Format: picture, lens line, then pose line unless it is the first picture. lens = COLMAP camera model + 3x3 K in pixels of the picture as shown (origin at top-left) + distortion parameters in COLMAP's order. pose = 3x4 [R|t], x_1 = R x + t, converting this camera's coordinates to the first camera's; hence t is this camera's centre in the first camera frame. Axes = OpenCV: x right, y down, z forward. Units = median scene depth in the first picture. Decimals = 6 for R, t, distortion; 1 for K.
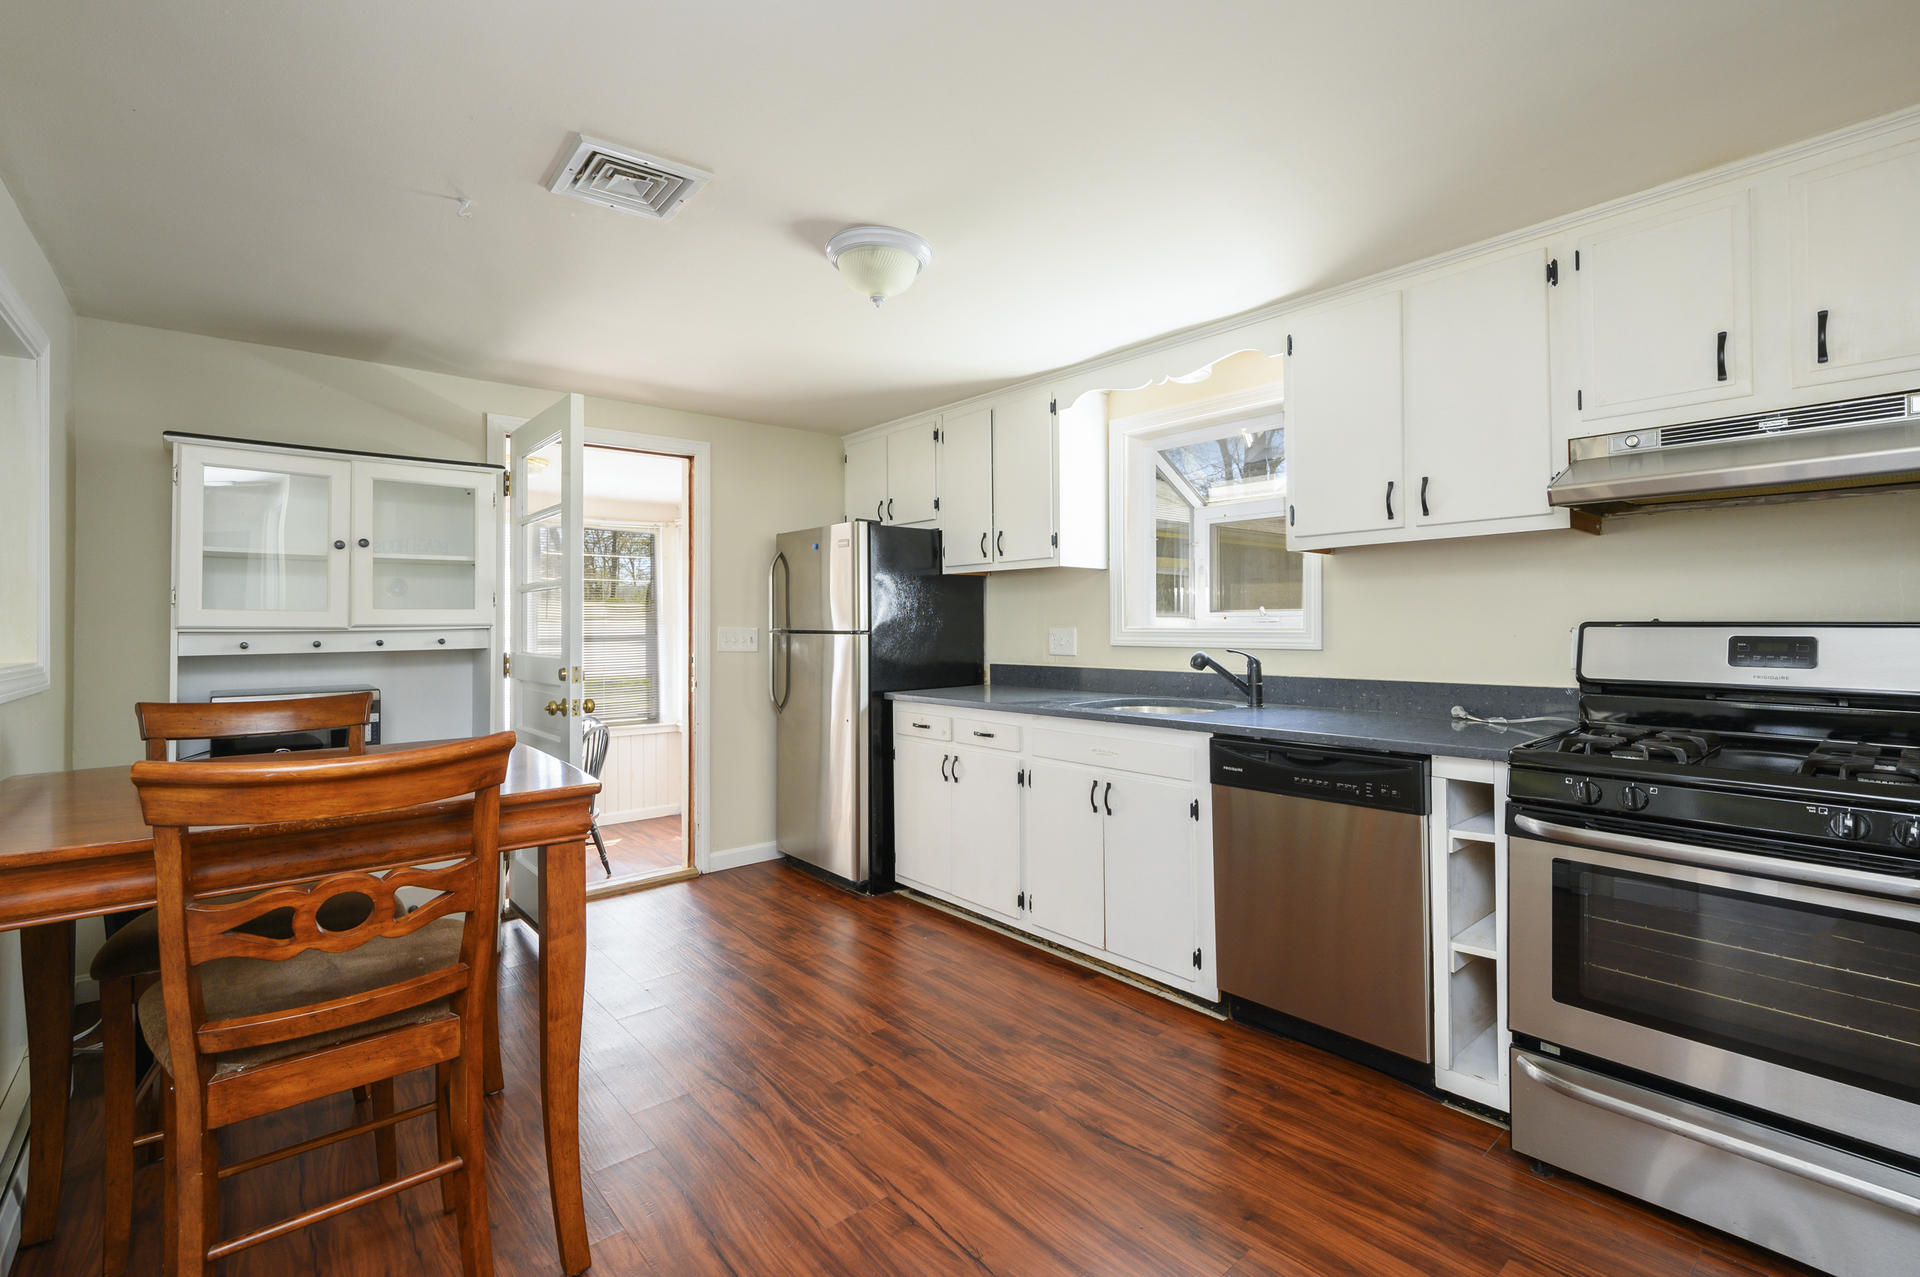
lens RADIAL K [[860.1, 0, 962.9], [0, 860.1, 614.8], [0, 0, 1]] dist [-0.000421, -0.000033]
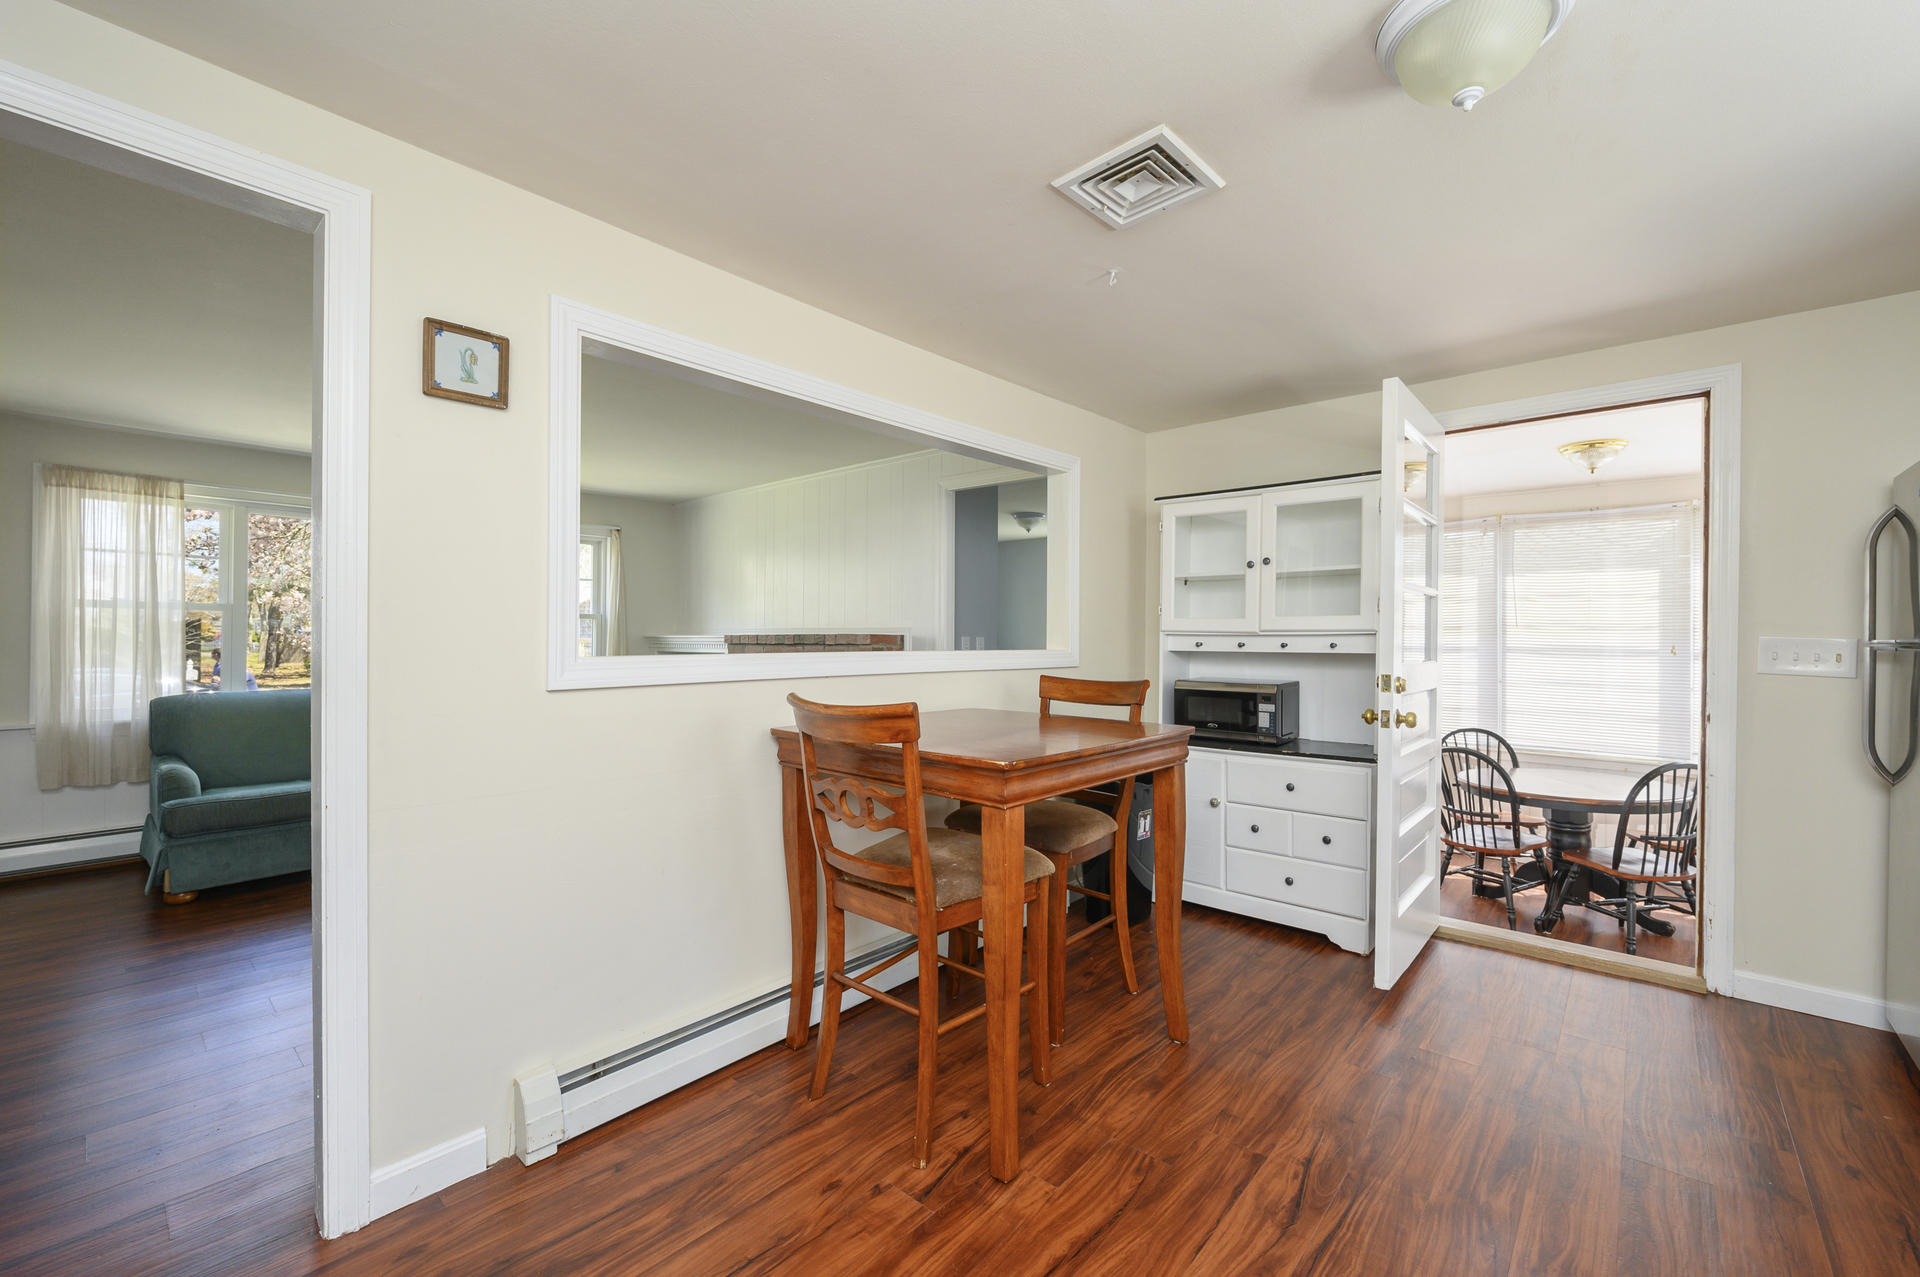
lens RADIAL K [[776.6, 0, 966.4], [0, 776.6, 635.0], [0, 0, 1]] dist [-0.000223, -0.000173]
pose [[0.137770, 0.004537, -0.990454, 0.304009], [0.001303, 0.999988, 0.004762, 0.012984], [0.990463, -0.001946, 0.137762, 0.423446]]
